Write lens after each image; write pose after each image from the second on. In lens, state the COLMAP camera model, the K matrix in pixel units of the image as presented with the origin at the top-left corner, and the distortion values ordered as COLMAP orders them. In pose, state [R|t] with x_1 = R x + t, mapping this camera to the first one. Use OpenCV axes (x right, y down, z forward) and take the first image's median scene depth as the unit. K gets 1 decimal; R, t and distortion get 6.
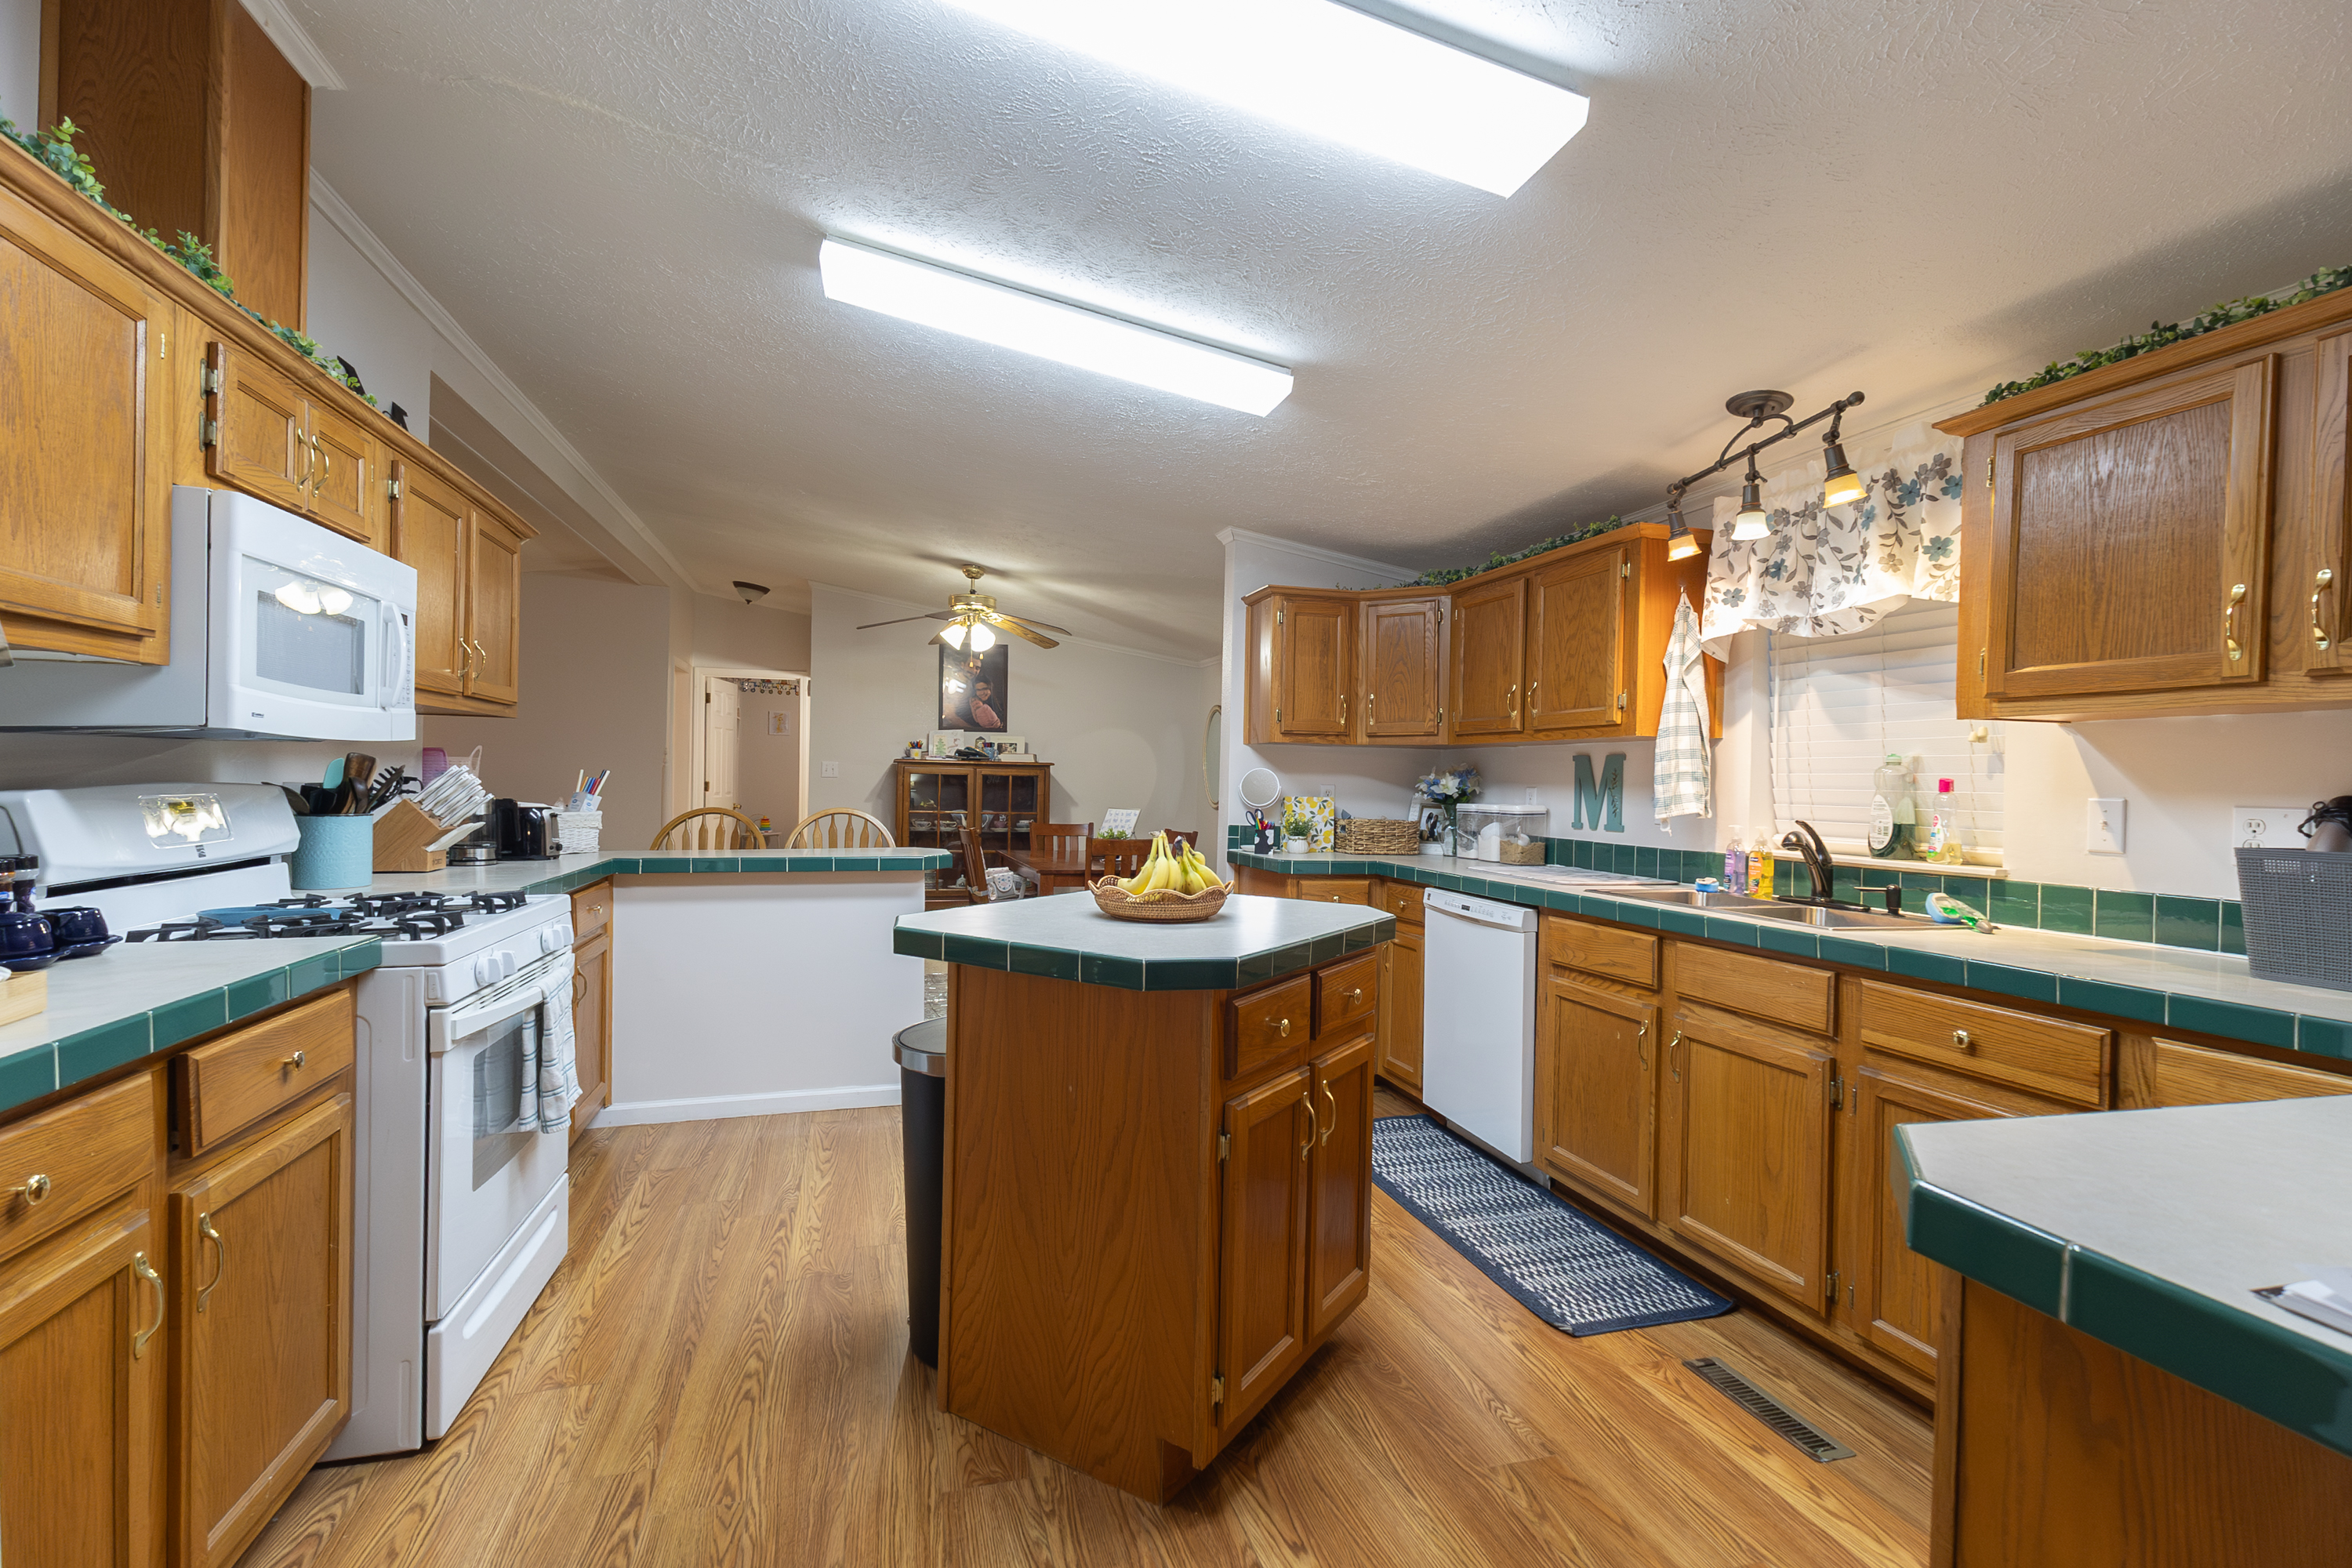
lens RADIAL K [[1086.4, 0, 1183.8], [0, 1086.4, 790.6], [0, 0, 1]] dist [0.020477, -0.006879]
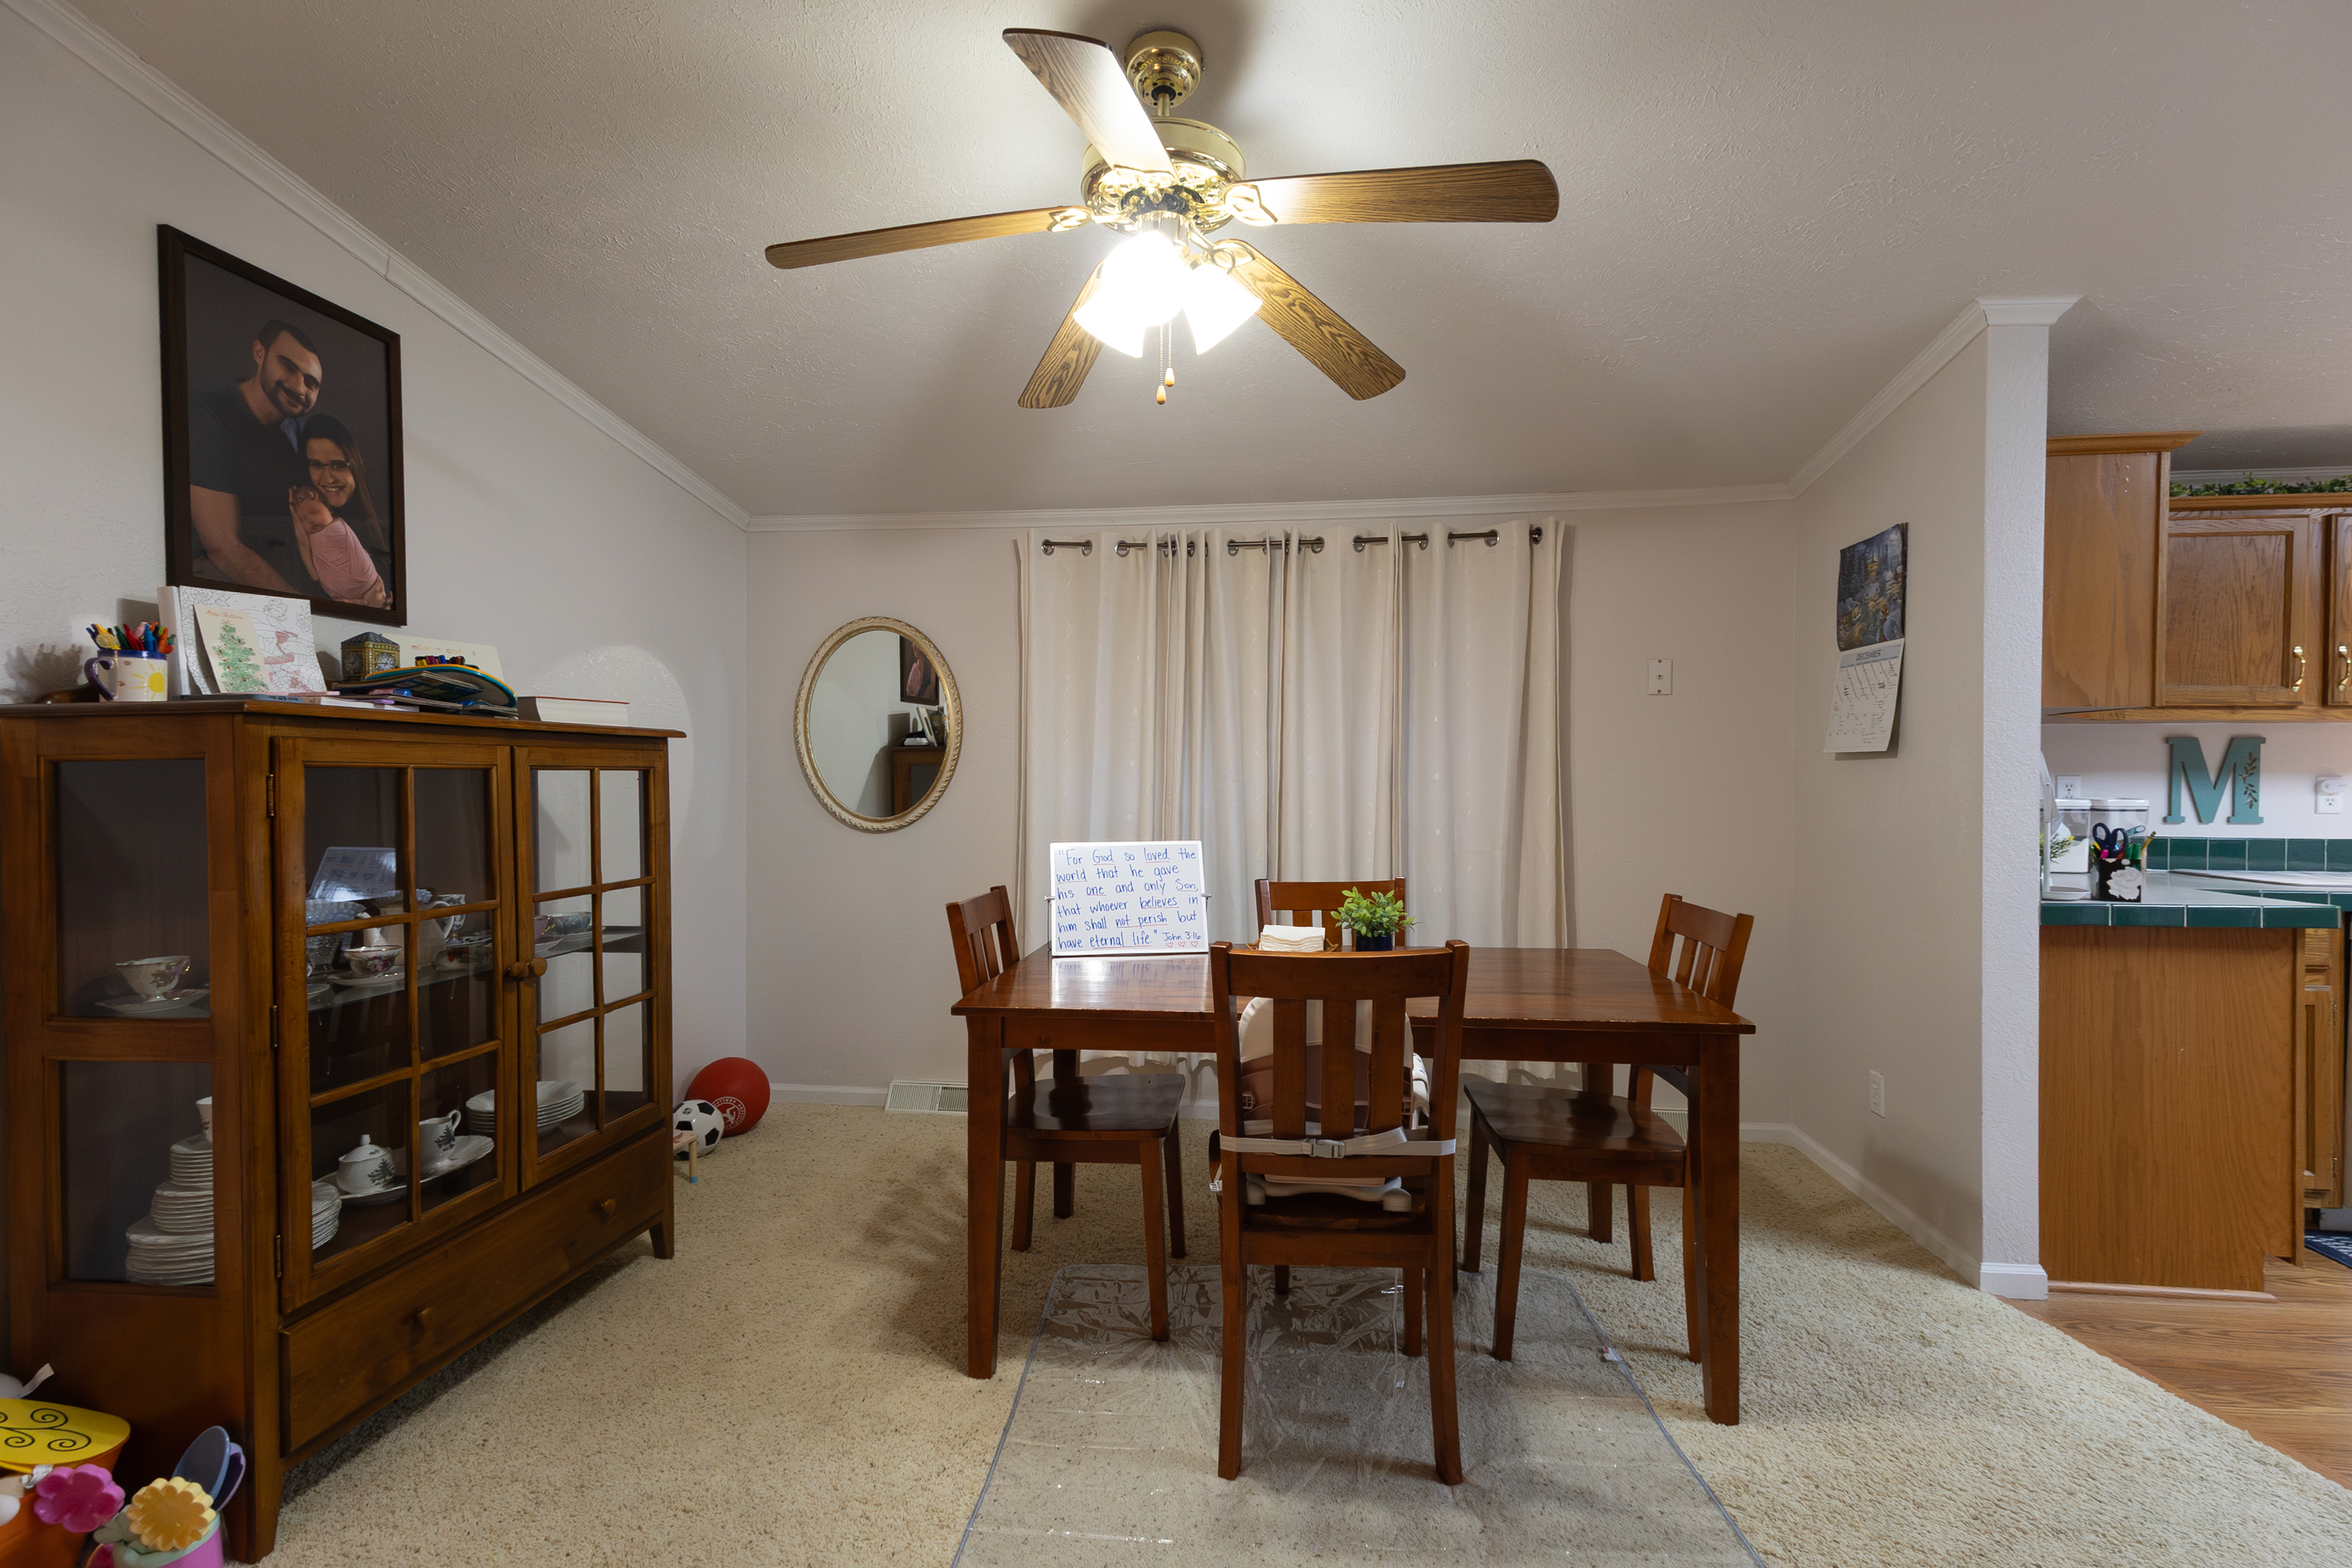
lens RADIAL K [[1086.4, 0, 1183.8], [0, 1086.4, 790.6], [0, 0, 1]] dist [0.020477, -0.006879]
pose [[0.400390, -0.033826, 0.915720, -0.788451], [0.014025, 0.999428, 0.030786, -0.029910], [-0.916238, 0.000517, 0.400635, 1.465637]]
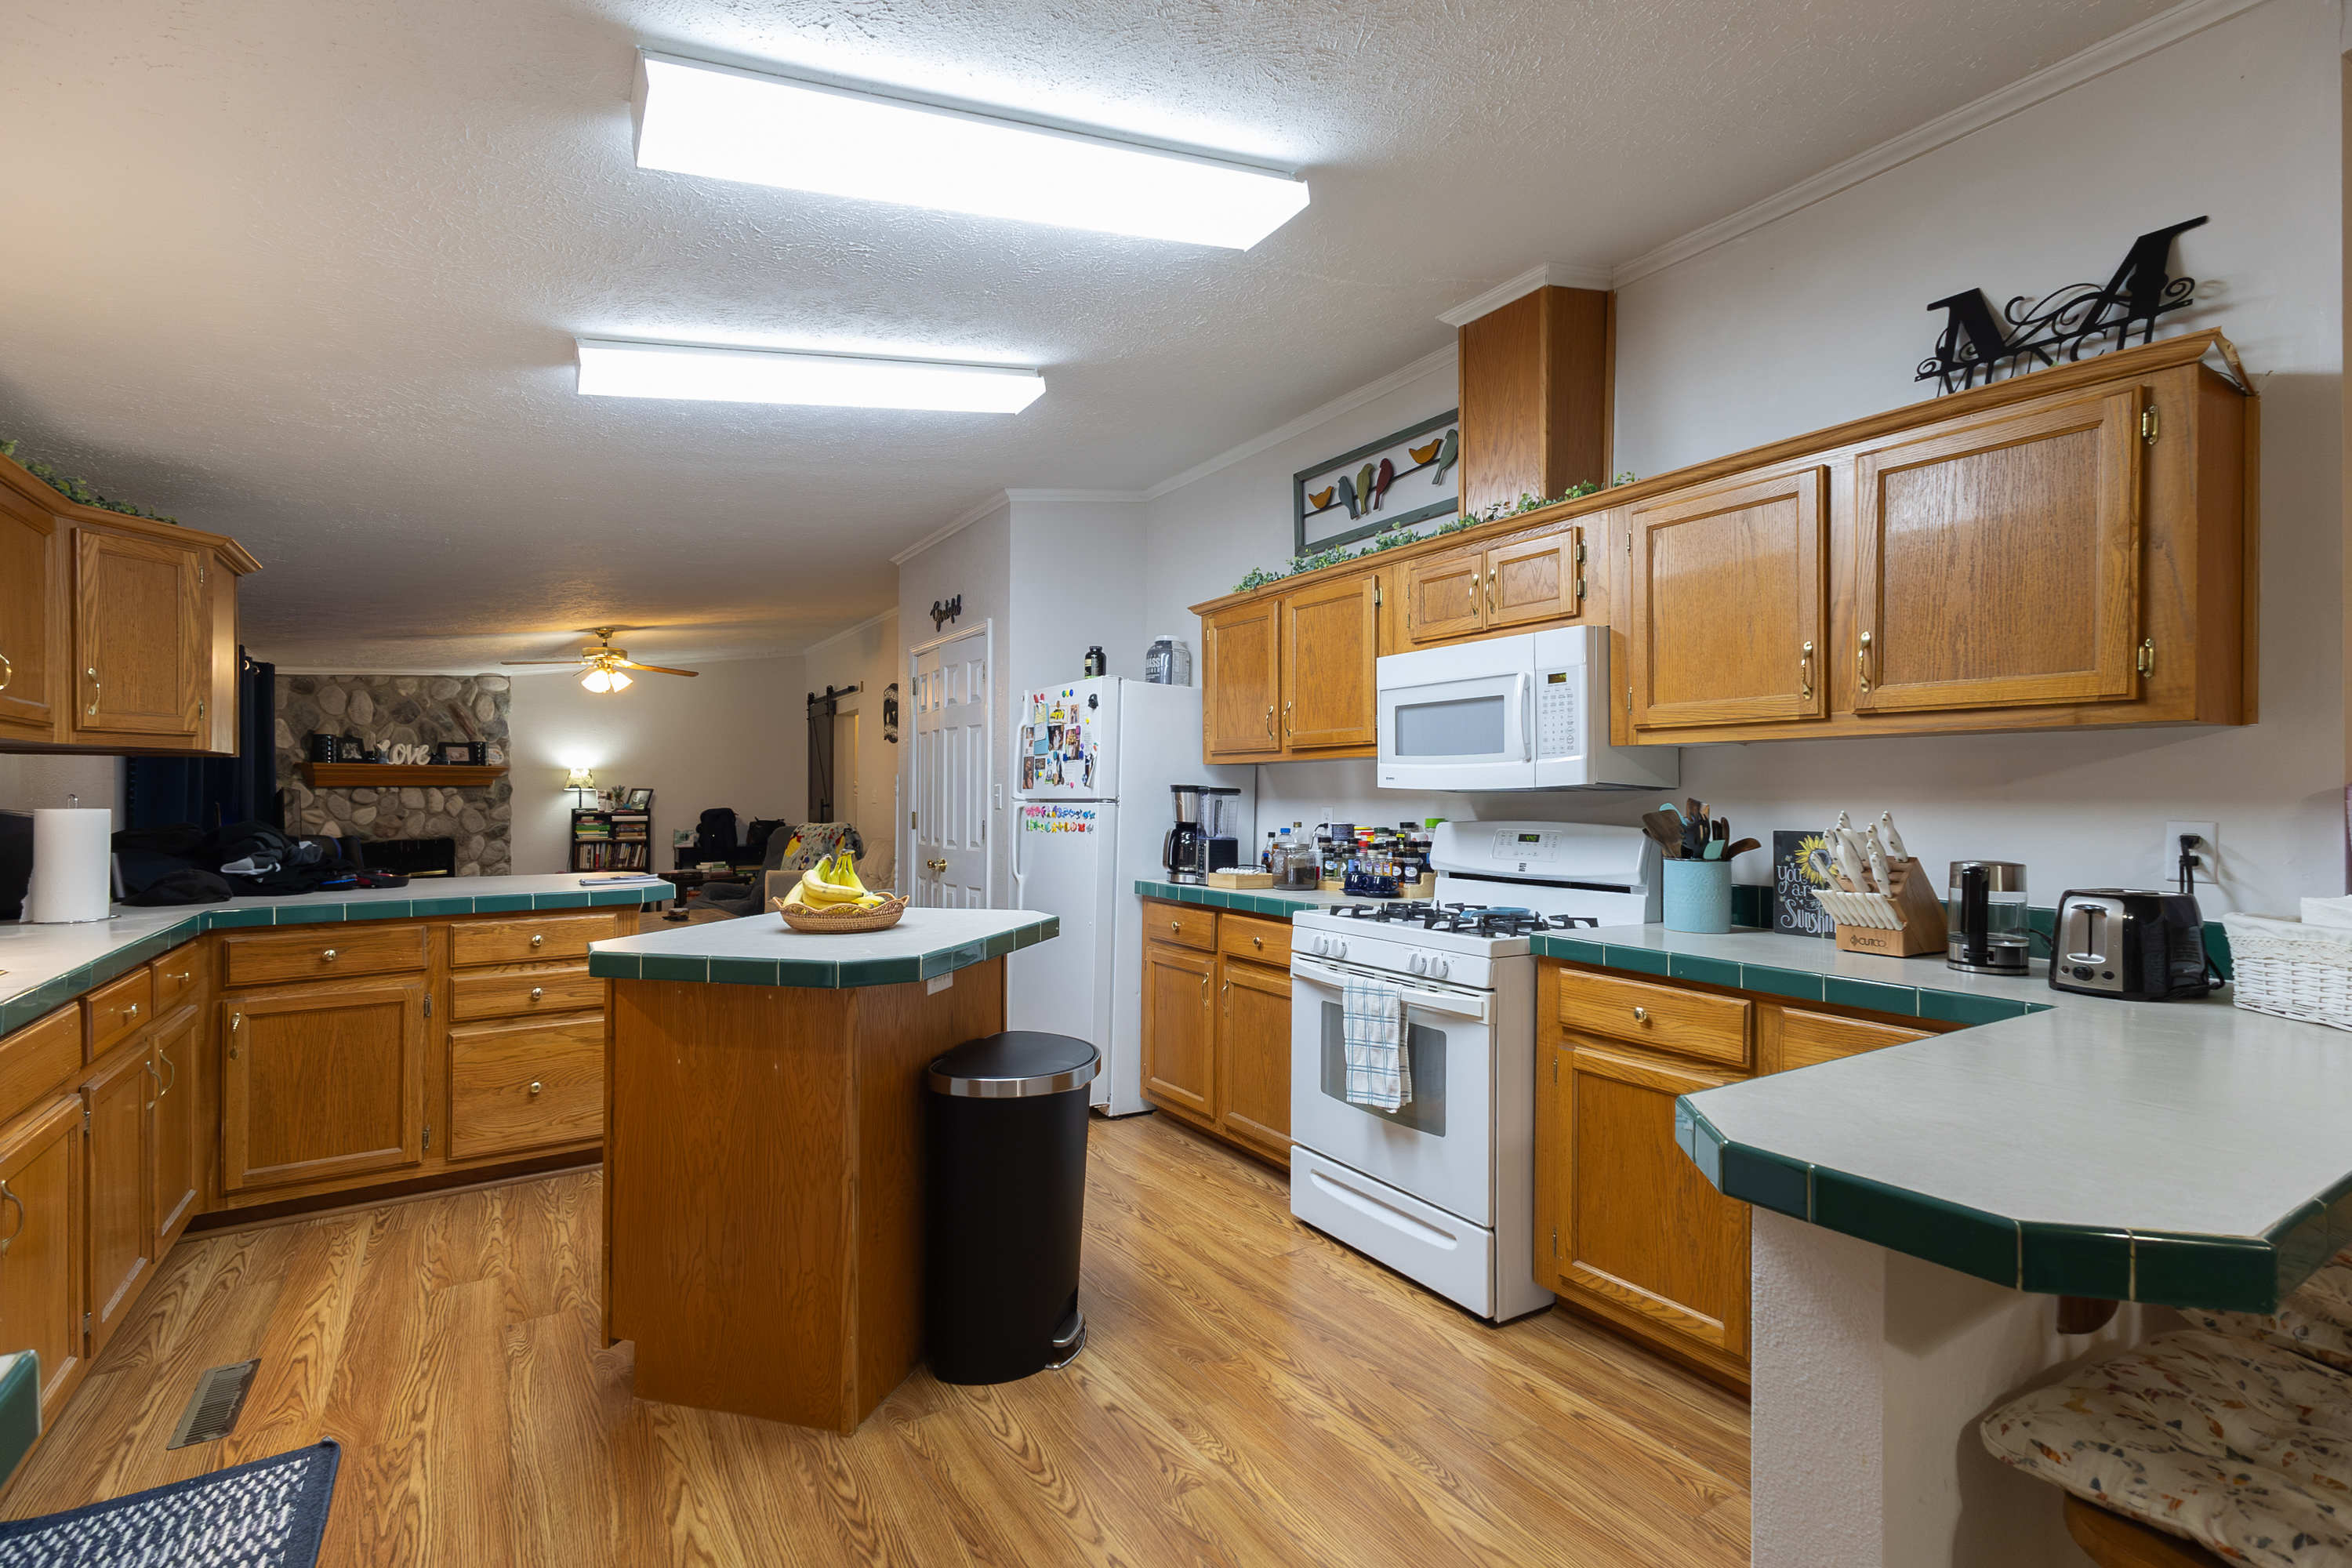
lens RADIAL K [[1070.4, 0, 1180.3], [0, 1070.4, 789.0], [0, 0, 1]] dist [0.017028, -0.000453]
pose [[-0.958376, -0.023178, -0.284567, -0.022203], [-0.023502, 0.999721, -0.002278, -0.021167], [0.284540, 0.004505, -0.958654, 1.307612]]
